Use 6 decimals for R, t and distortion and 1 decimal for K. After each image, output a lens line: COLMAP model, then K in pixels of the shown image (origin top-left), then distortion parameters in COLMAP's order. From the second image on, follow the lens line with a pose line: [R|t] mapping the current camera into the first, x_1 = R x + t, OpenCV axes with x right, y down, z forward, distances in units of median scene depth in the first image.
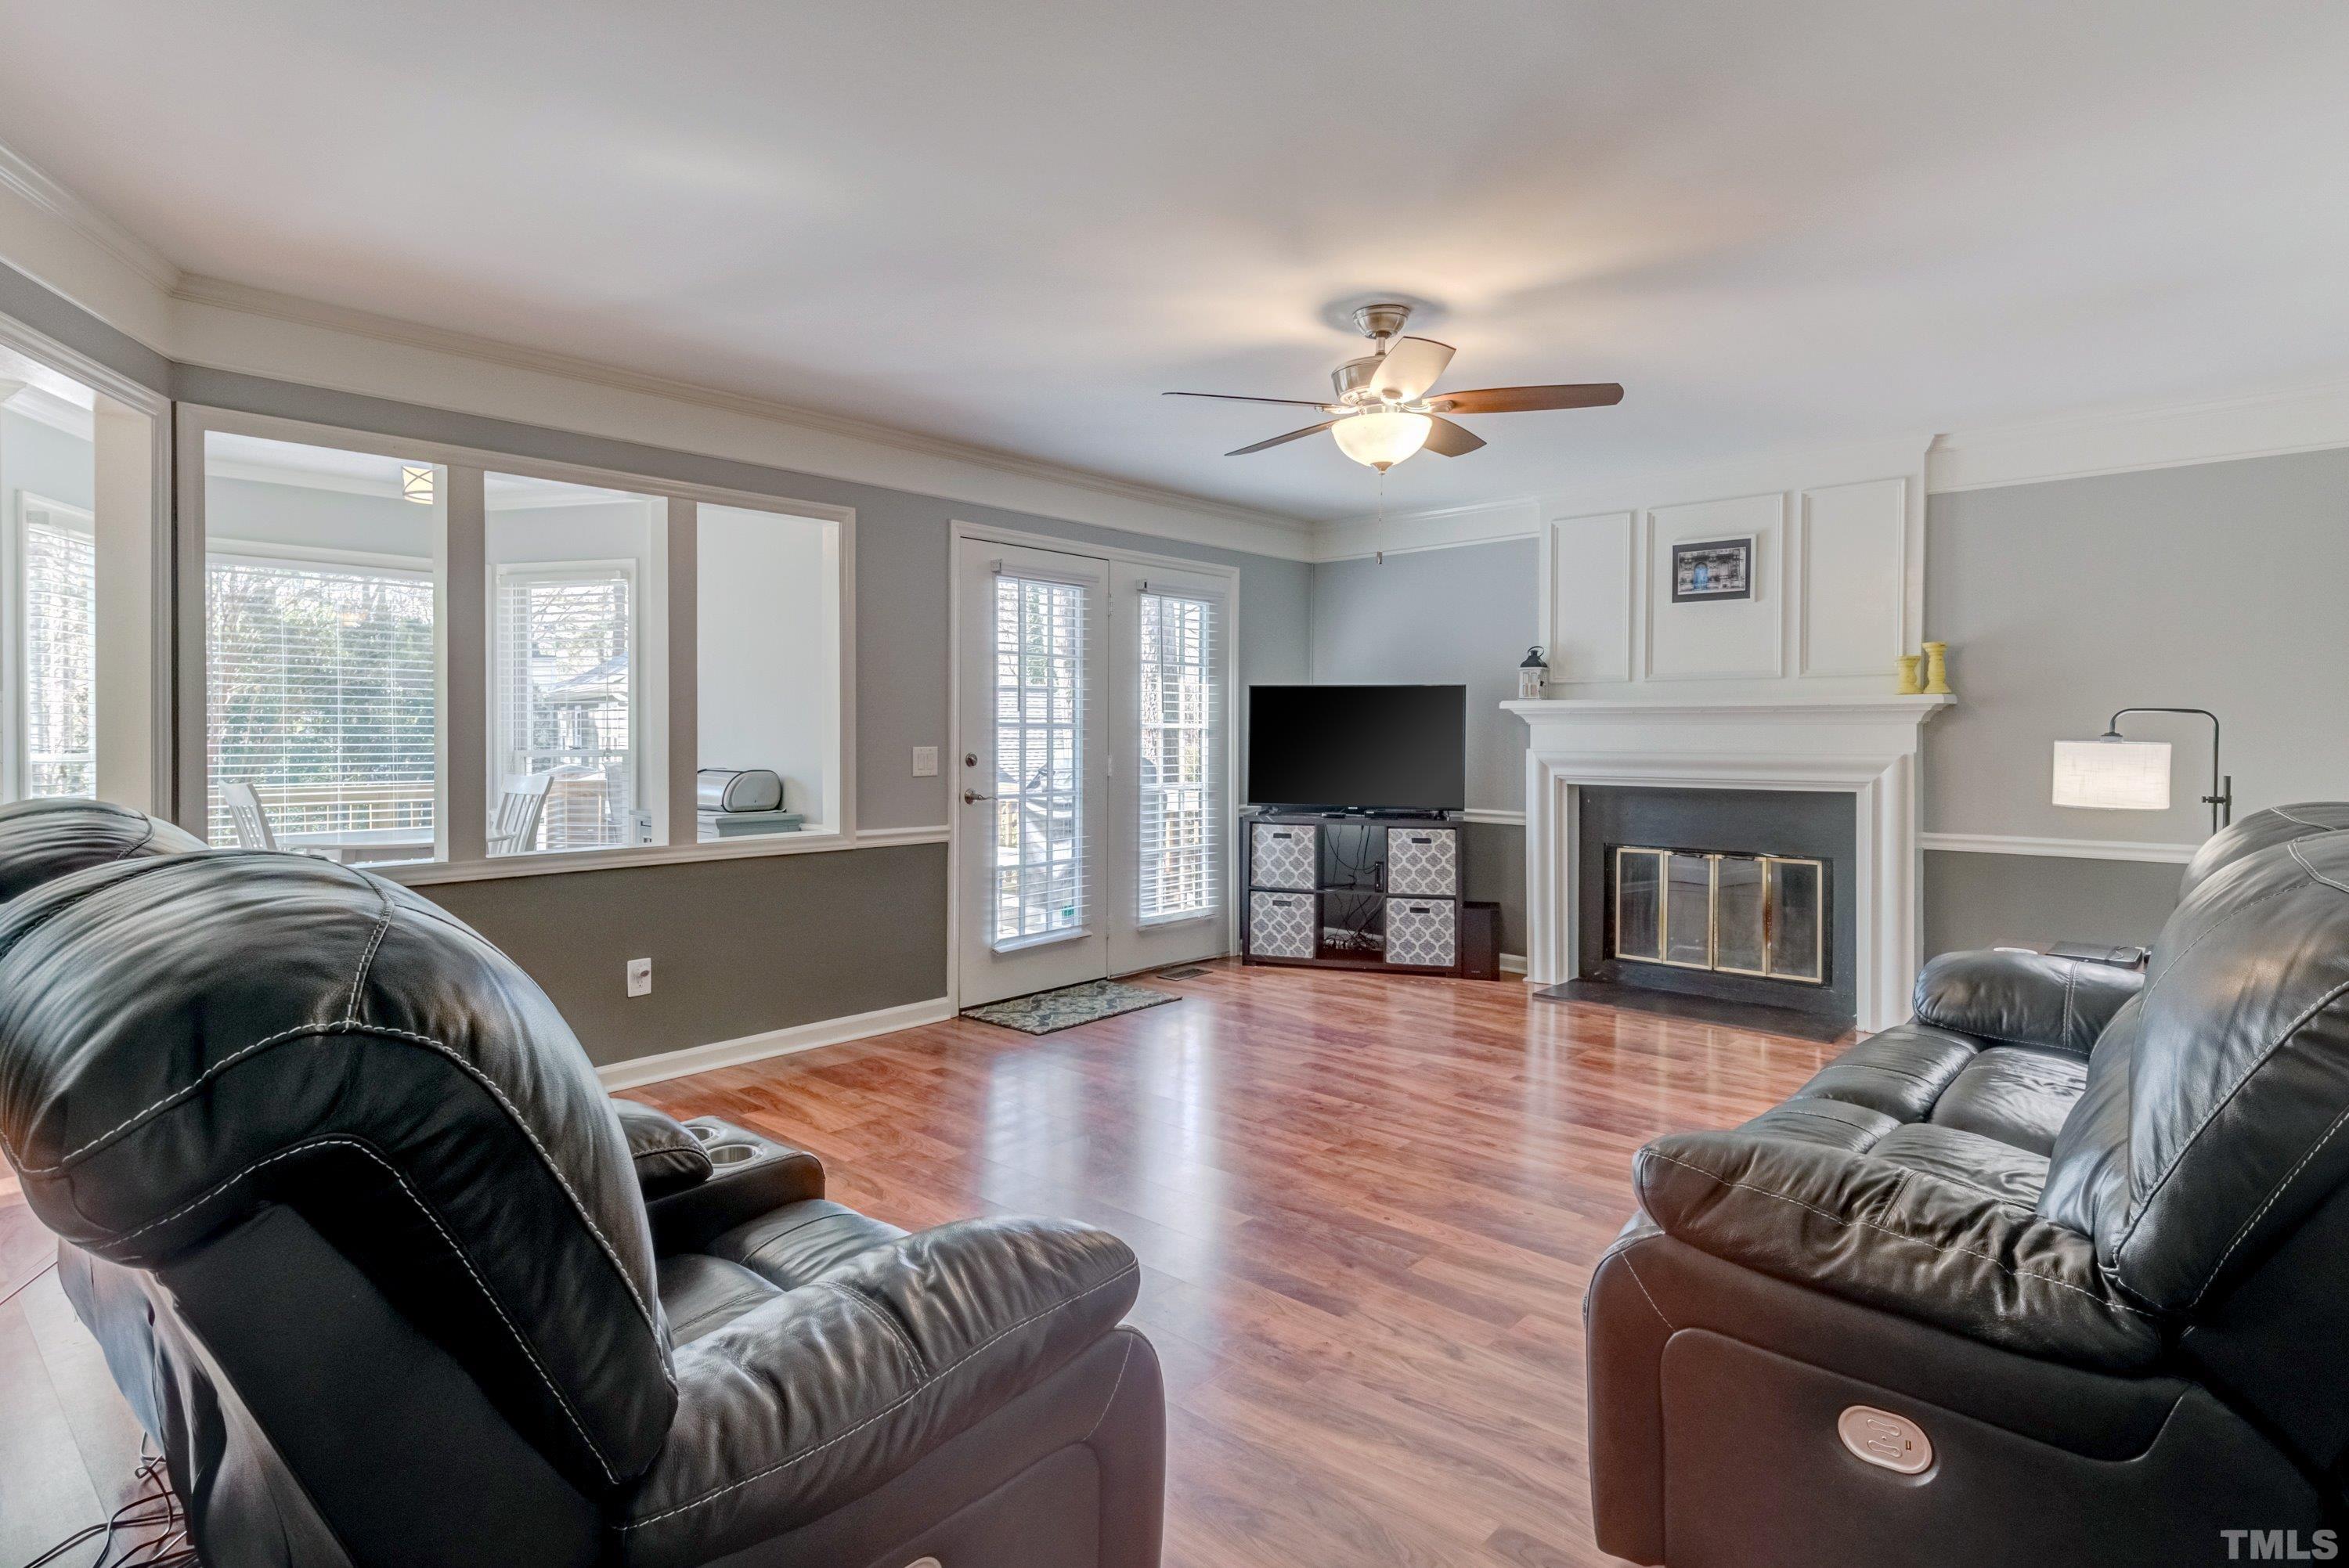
lens RADIAL K [[1214.3, 0, 1170.7], [0, 1214.3, 734.3], [0, 0, 1]] dist [0.034415, -0.010275]
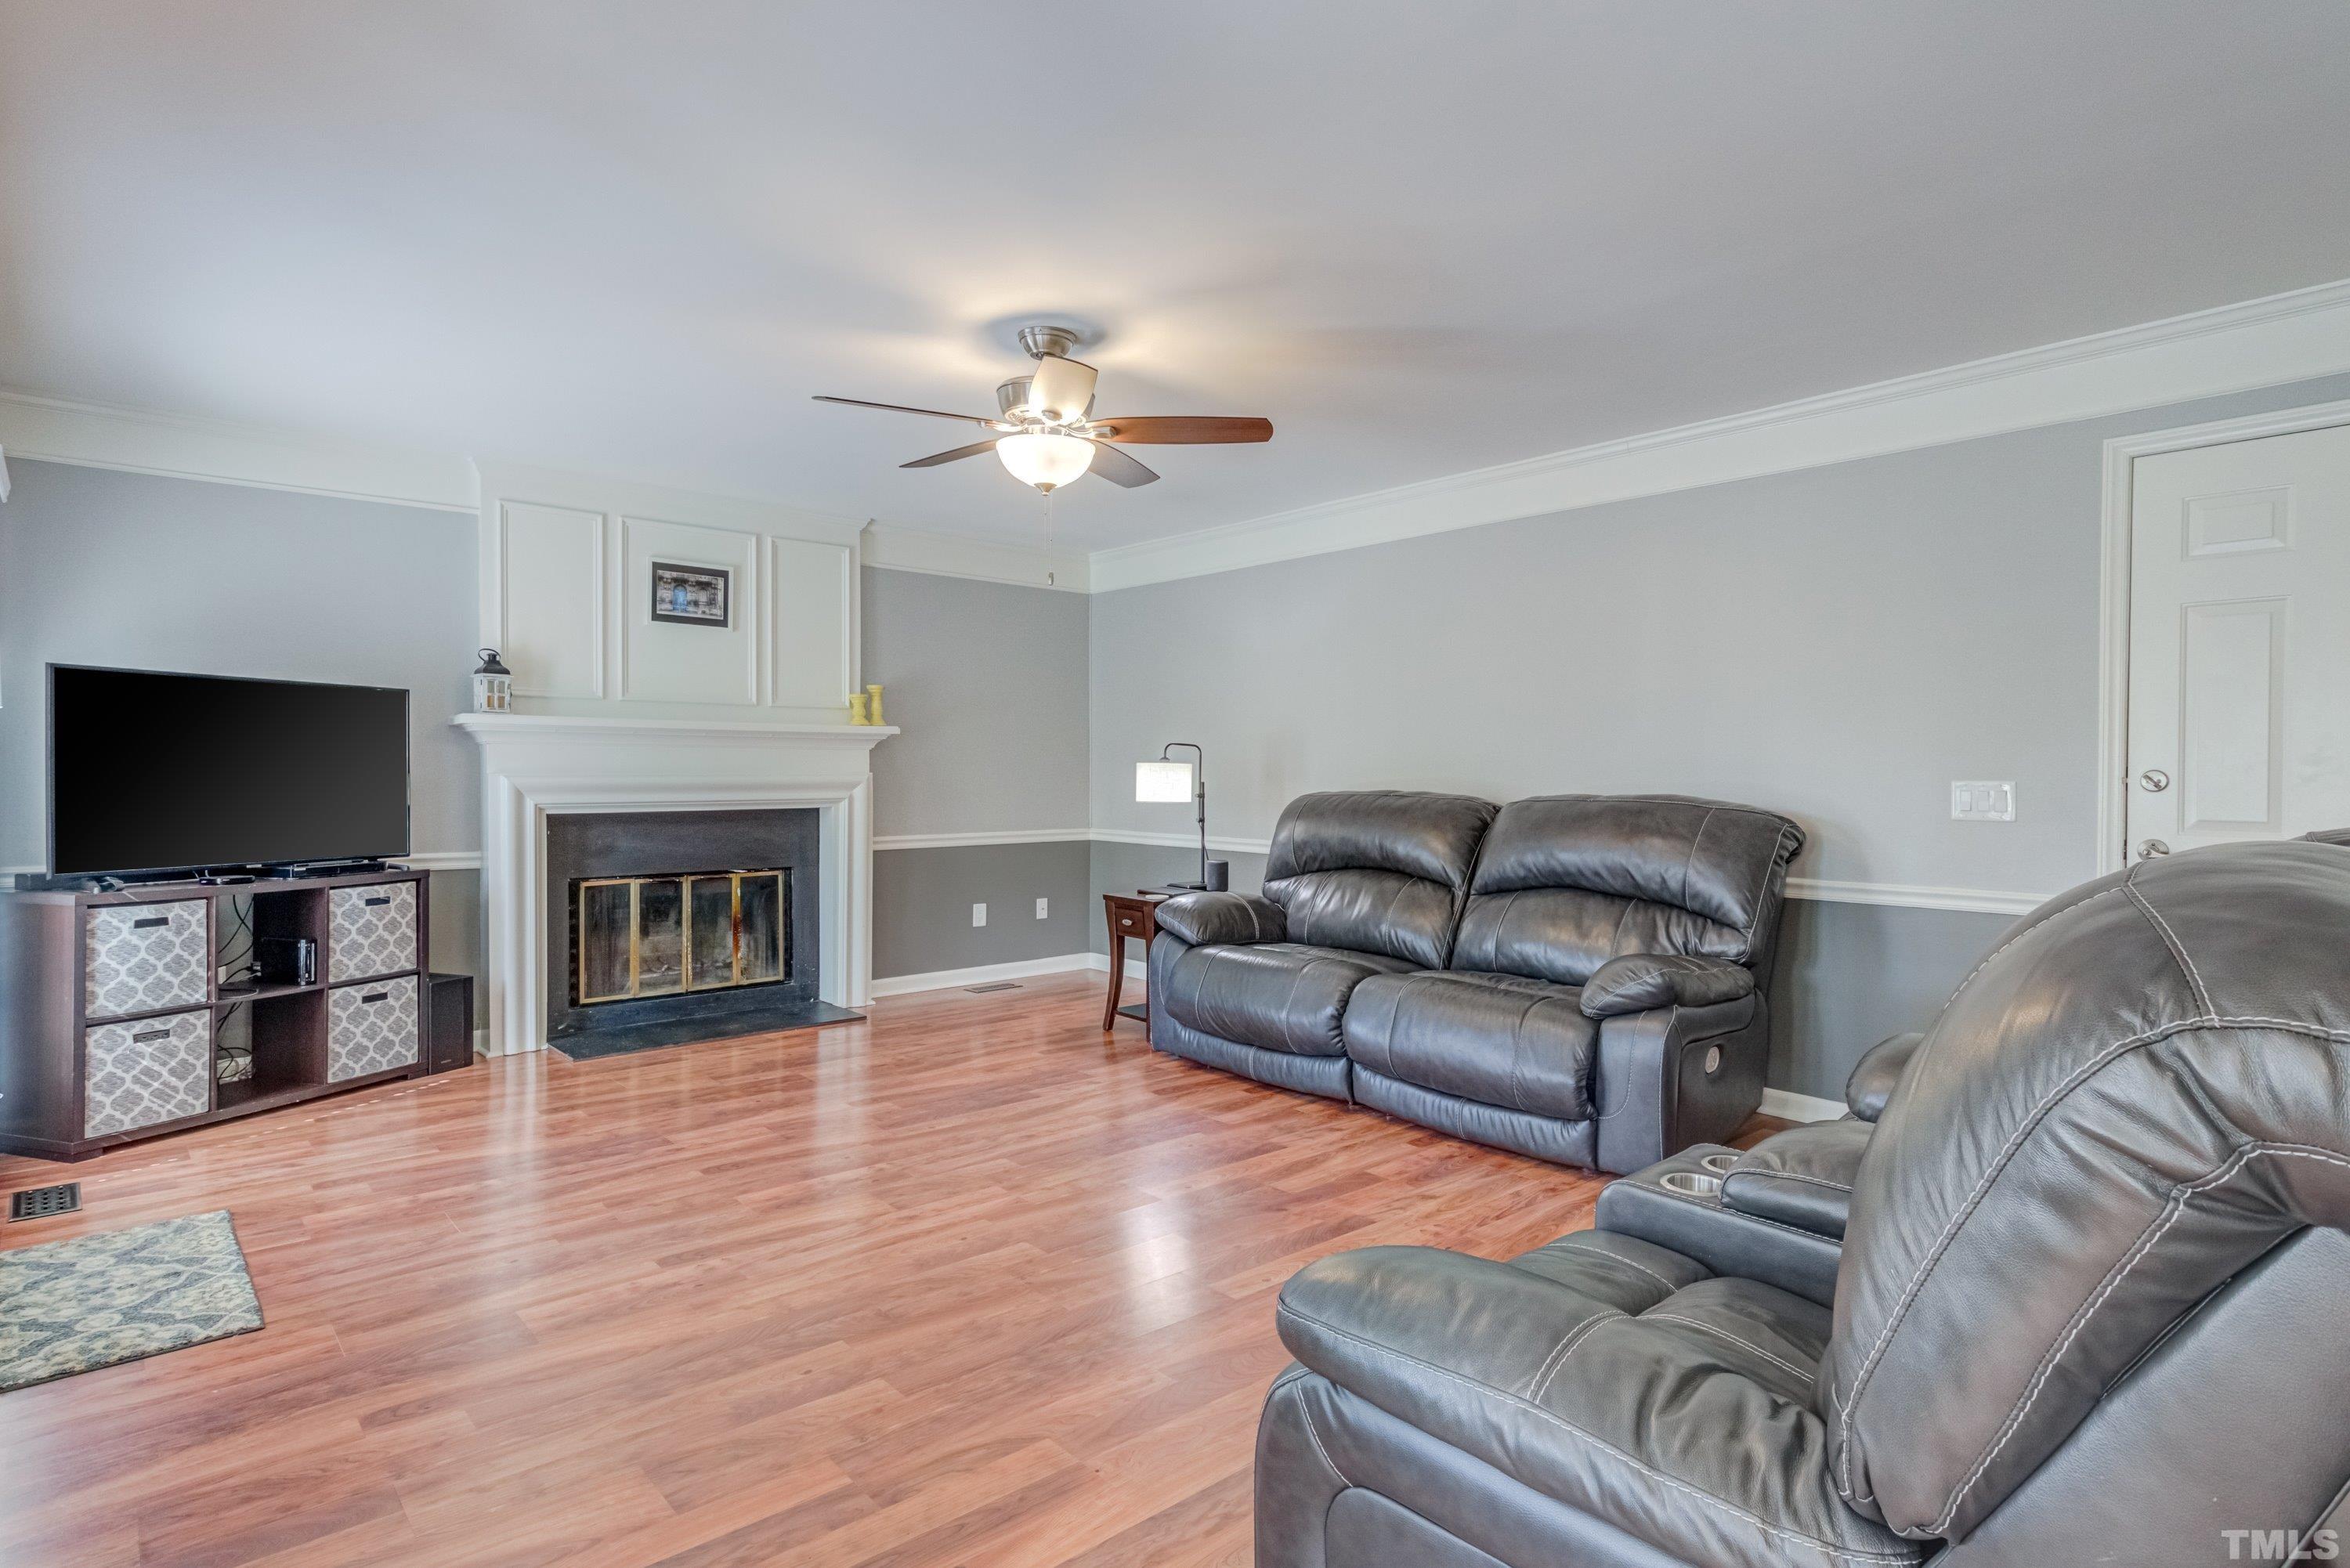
lens RADIAL K [[1214.9, 0, 1175.7], [0, 1214.9, 775.3], [0, 0, 1]] dist [0.034415, -0.010275]
pose [[0.118782, -0.007430, 0.992893, -0.475891], [-0.002191, 0.999968, 0.007745, 0.005709], [-0.992918, -0.003096, 0.118762, 0.451700]]
